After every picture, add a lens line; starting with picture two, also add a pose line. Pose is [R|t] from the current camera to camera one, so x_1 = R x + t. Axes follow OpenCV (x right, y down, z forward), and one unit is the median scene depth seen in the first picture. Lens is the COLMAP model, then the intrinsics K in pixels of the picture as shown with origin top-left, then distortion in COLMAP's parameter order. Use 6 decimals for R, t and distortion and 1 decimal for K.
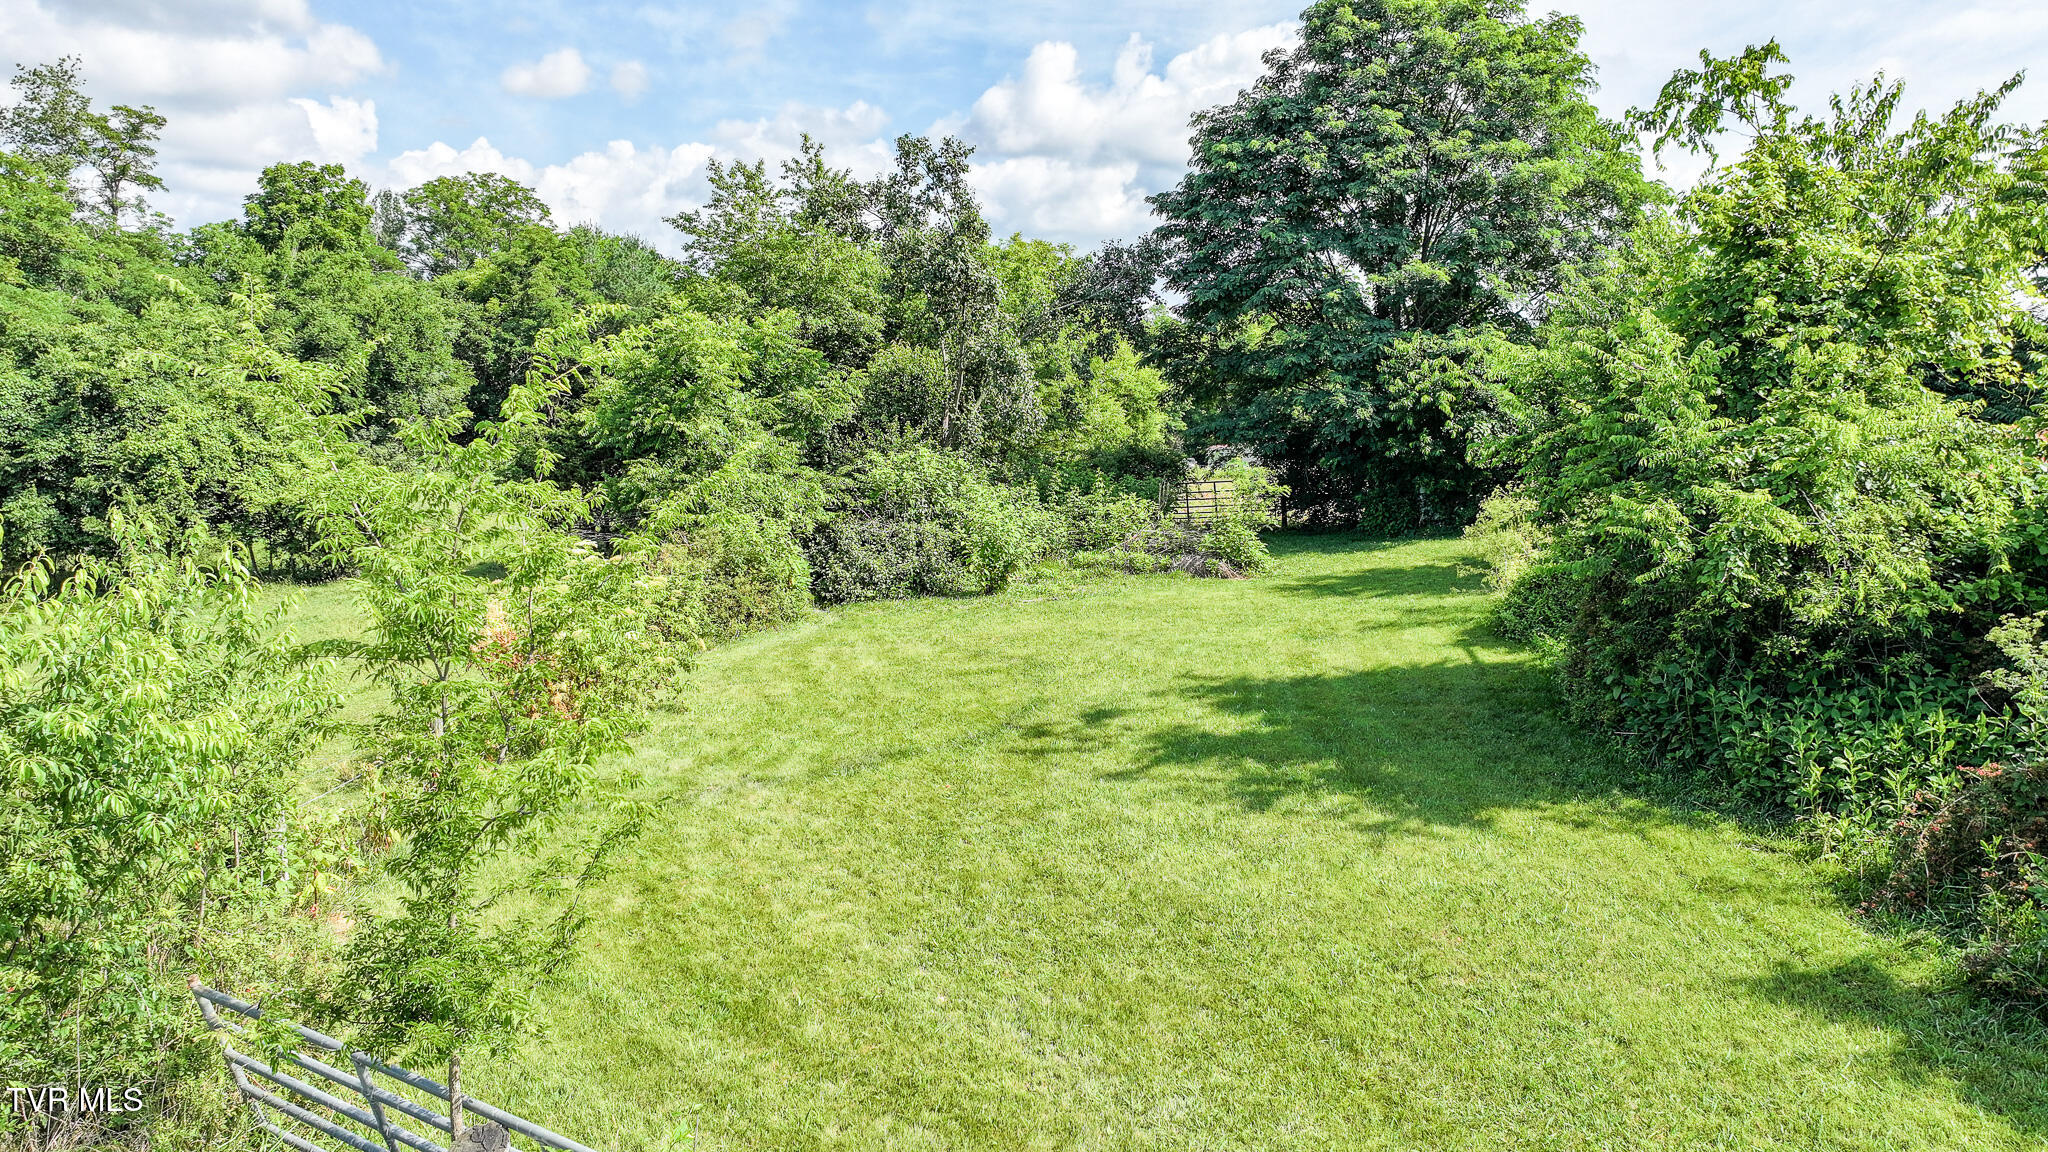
lens RADIAL K [[1445.6, 0, 1035.0], [0, 1445.6, 574.8], [0, 0, 1]] dist [0.005436, 0.005256]
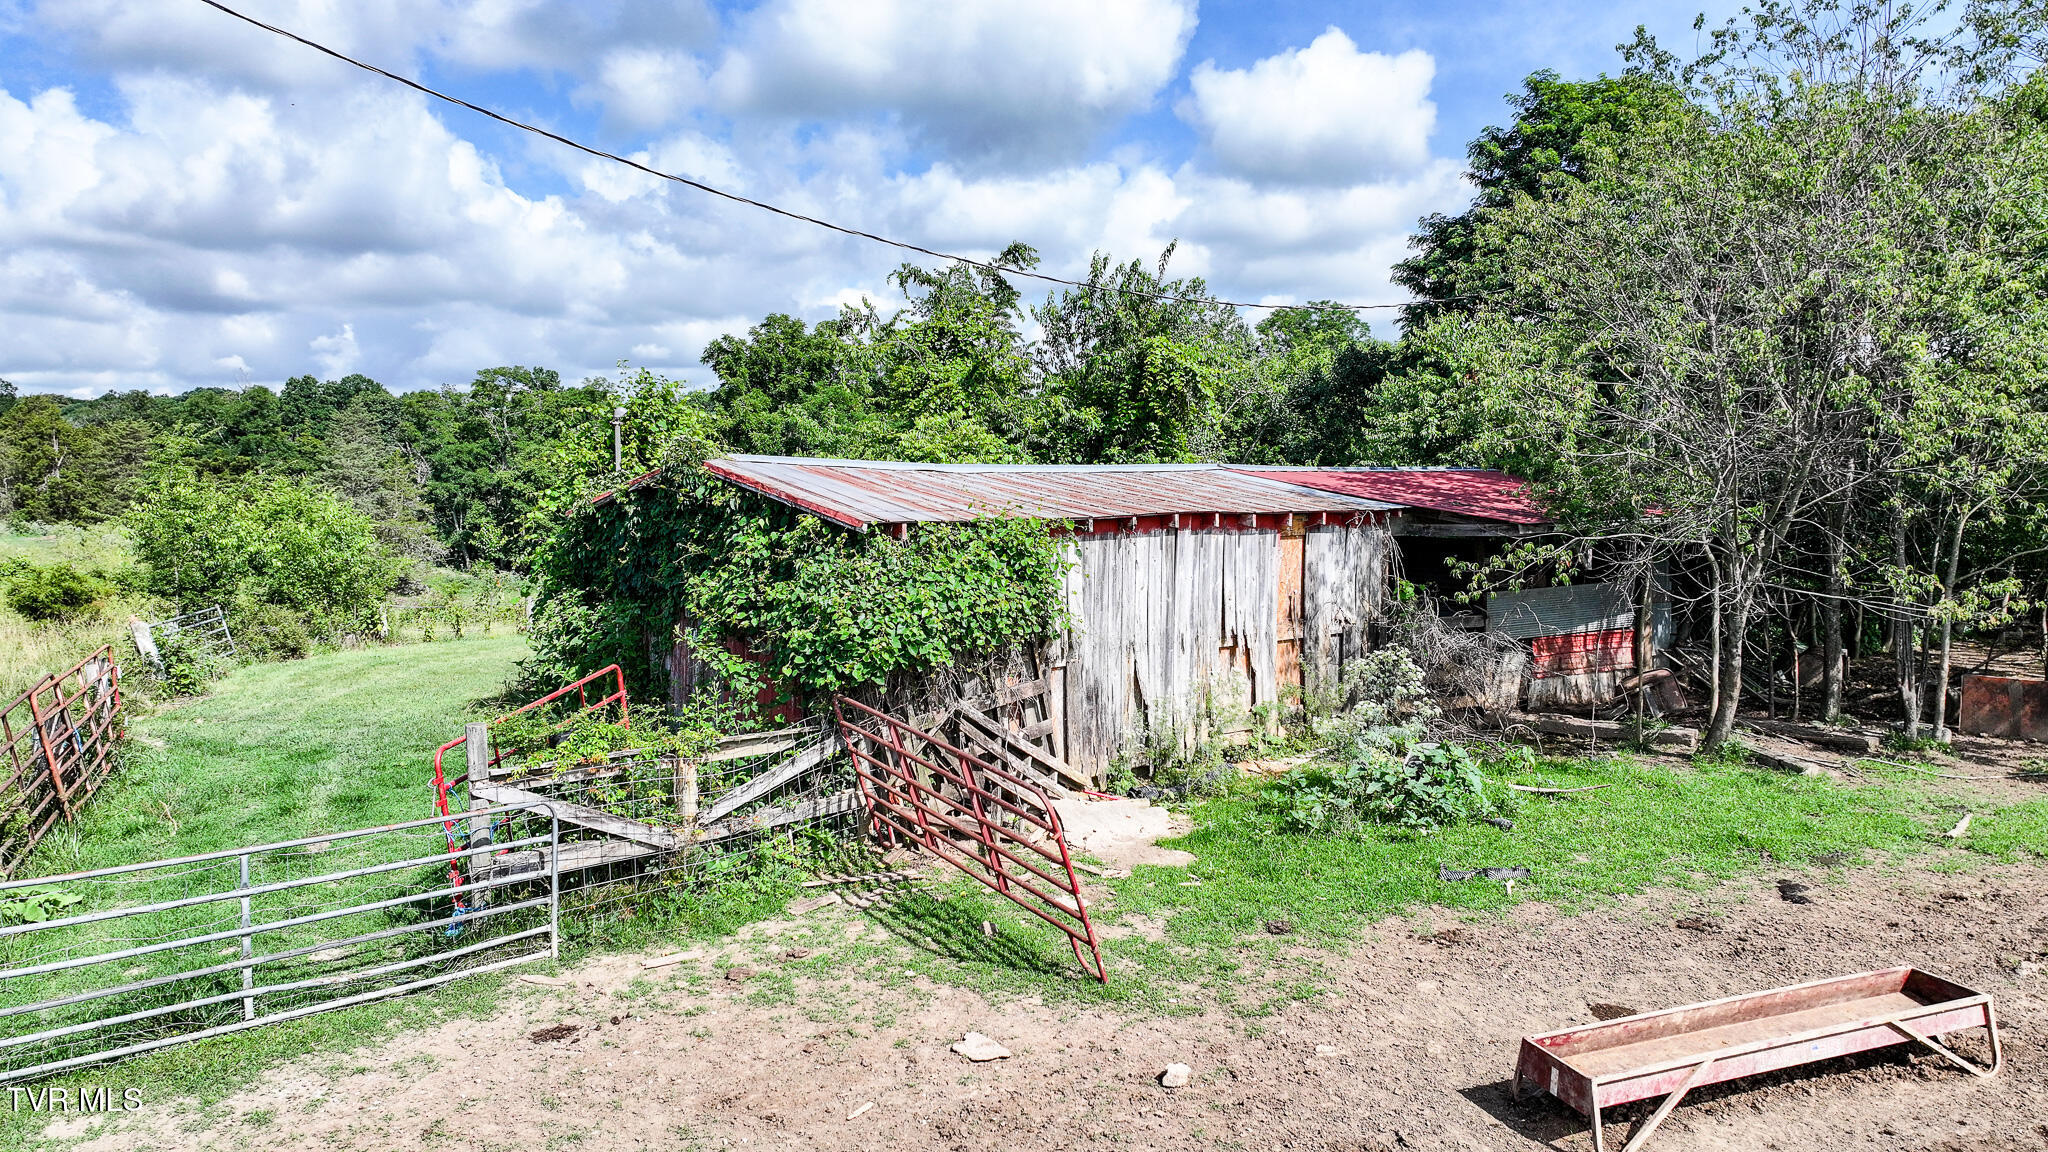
lens RADIAL K [[1445.6, 0, 1035.0], [0, 1445.6, 574.8], [0, 0, 1]] dist [0.005436, 0.005256]
pose [[0.749547, 0.040665, -0.660701, 0.377036], [-0.086712, 0.995542, -0.037098, 0.016545], [0.656247, 0.085098, 0.749732, -0.042762]]
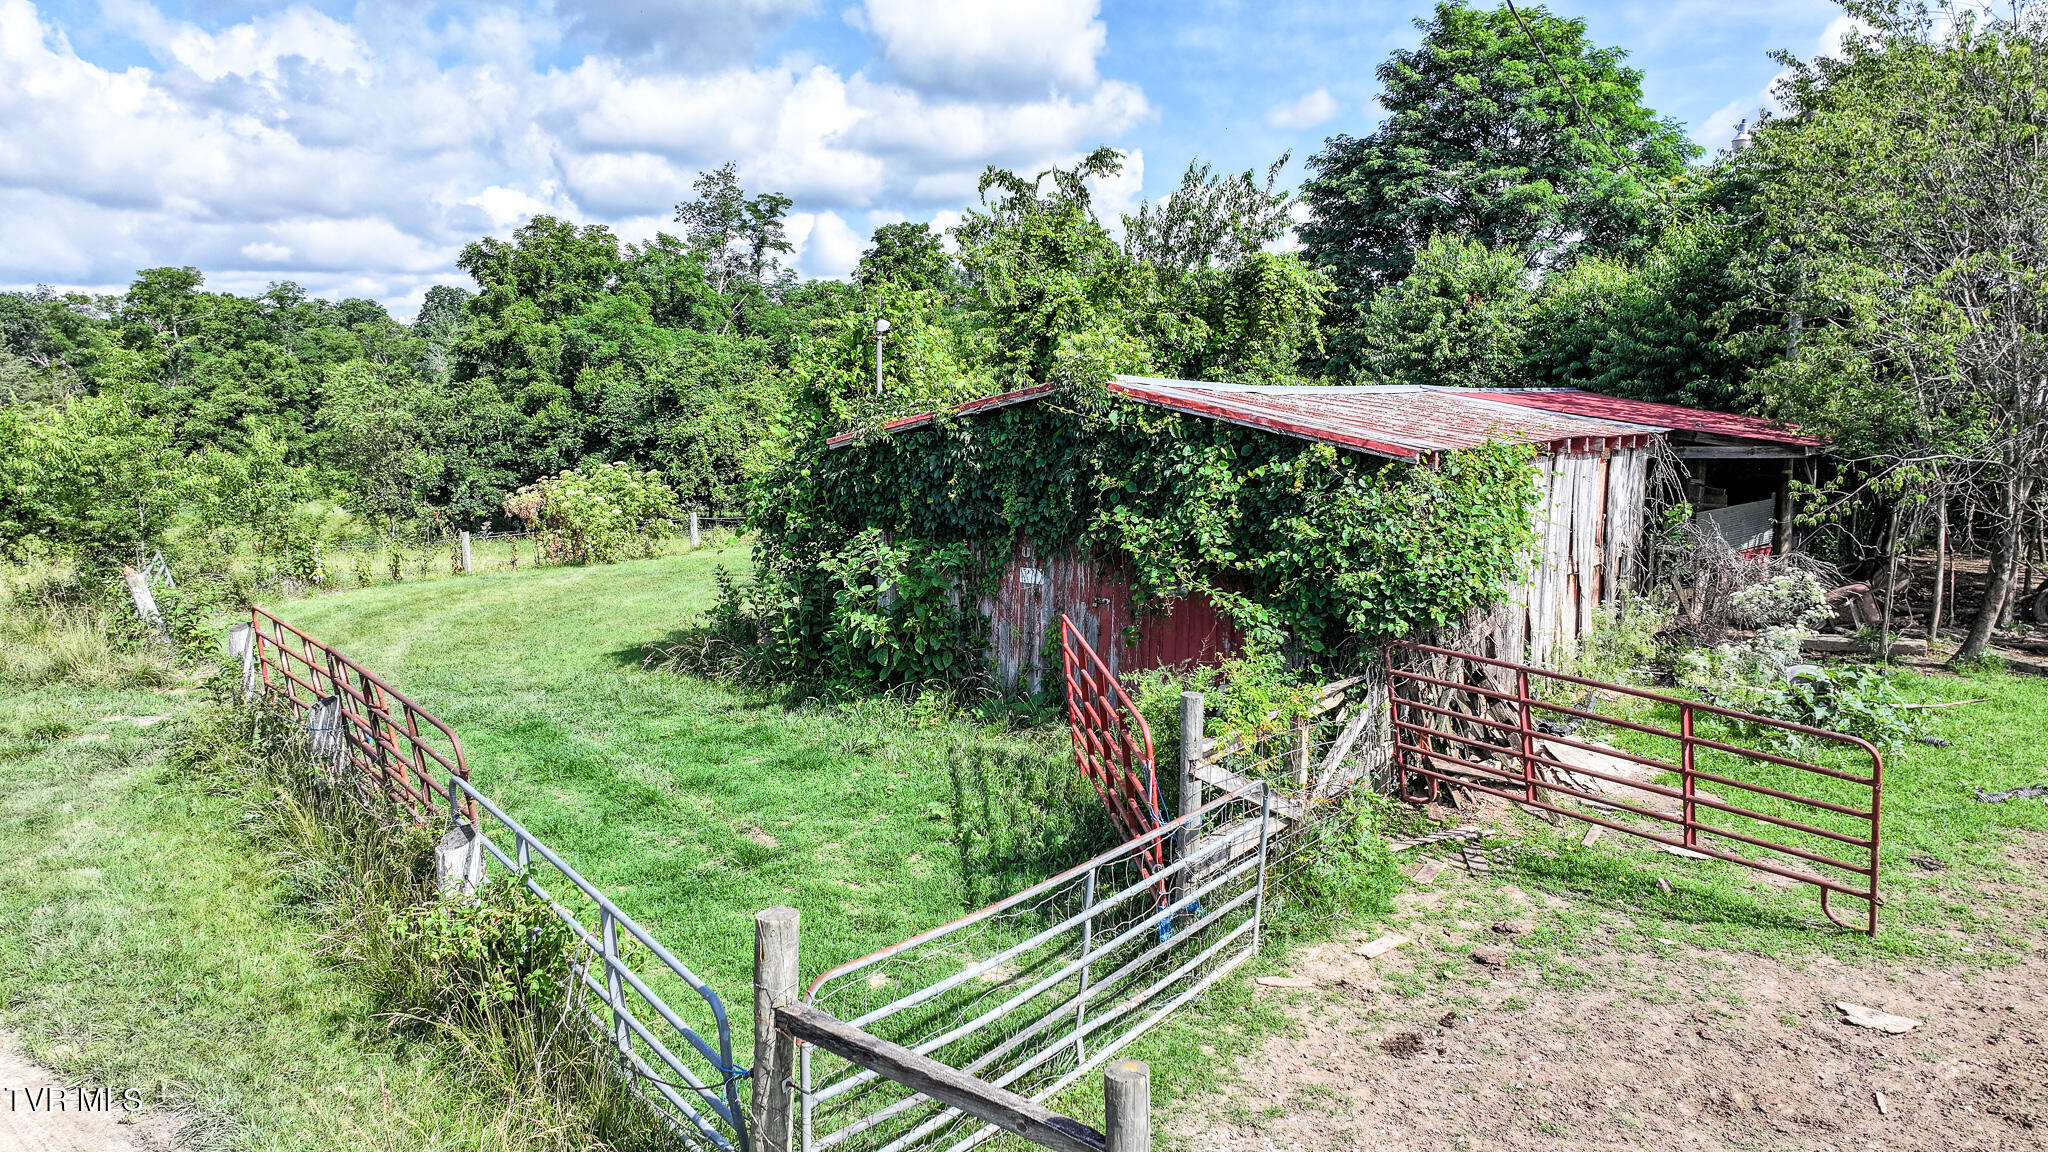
lens RADIAL K [[1445.6, 0, 1035.0], [0, 1445.6, 574.8], [0, 0, 1]] dist [0.005436, 0.005256]
pose [[0.878182, 0.056911, -0.474929, 0.278659], [-0.063075, 0.998004, 0.002960, 0.021539], [0.474149, 0.027356, 0.880019, -0.089051]]
